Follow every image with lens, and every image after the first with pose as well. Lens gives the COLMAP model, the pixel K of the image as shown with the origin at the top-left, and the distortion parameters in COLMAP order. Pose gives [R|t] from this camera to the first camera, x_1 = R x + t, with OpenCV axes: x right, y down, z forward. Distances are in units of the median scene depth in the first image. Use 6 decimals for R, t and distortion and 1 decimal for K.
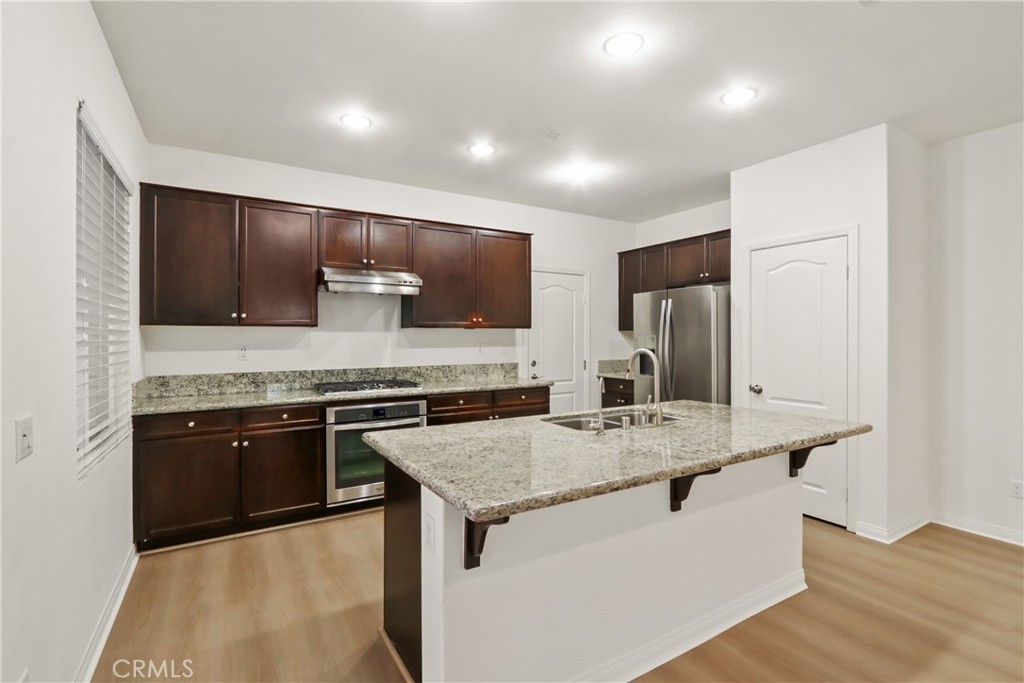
lens RADIAL K [[472.6, 0, 510.4], [0, 472.6, 339.9], [0, 0, 1]] dist [-0.012943, 0.002853]
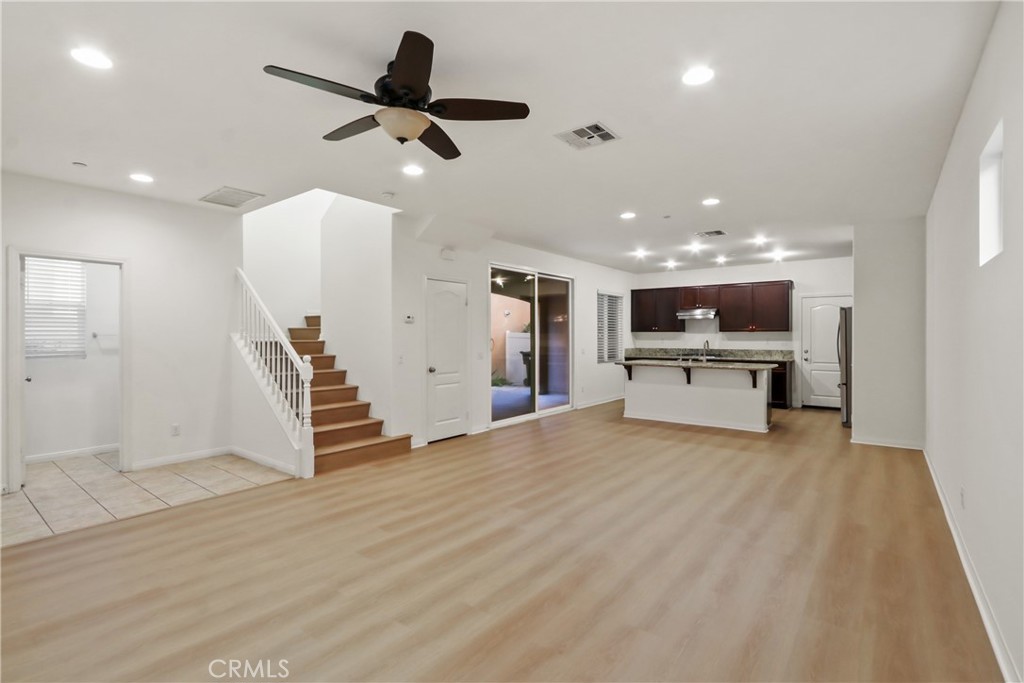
lens RADIAL K [[472.6, 0, 516.1], [0, 472.6, 335.4], [0, 0, 1]] dist [-0.012943, 0.002853]
pose [[0.353933, 0.000005, -0.935271, 1.571409], [-0.008290, 0.999961, -0.003132, 0.007071], [0.935234, 0.008862, 0.353920, -0.731129]]
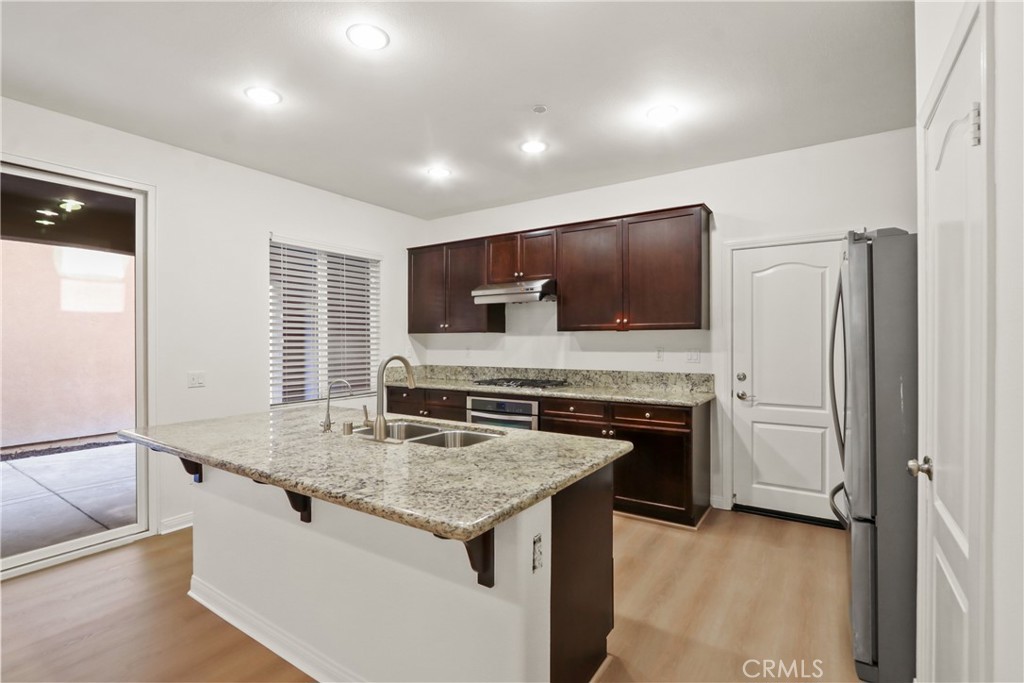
lens RADIAL K [[472.6, 0, 517.4], [0, 472.6, 340.8], [0, 0, 1]] dist [-0.012943, 0.002853]
pose [[0.429386, -0.000737, -0.903121, 0.676773], [-0.003874, 0.999989, -0.002657, -0.002105], [0.903113, 0.004639, 0.429379, 0.471530]]
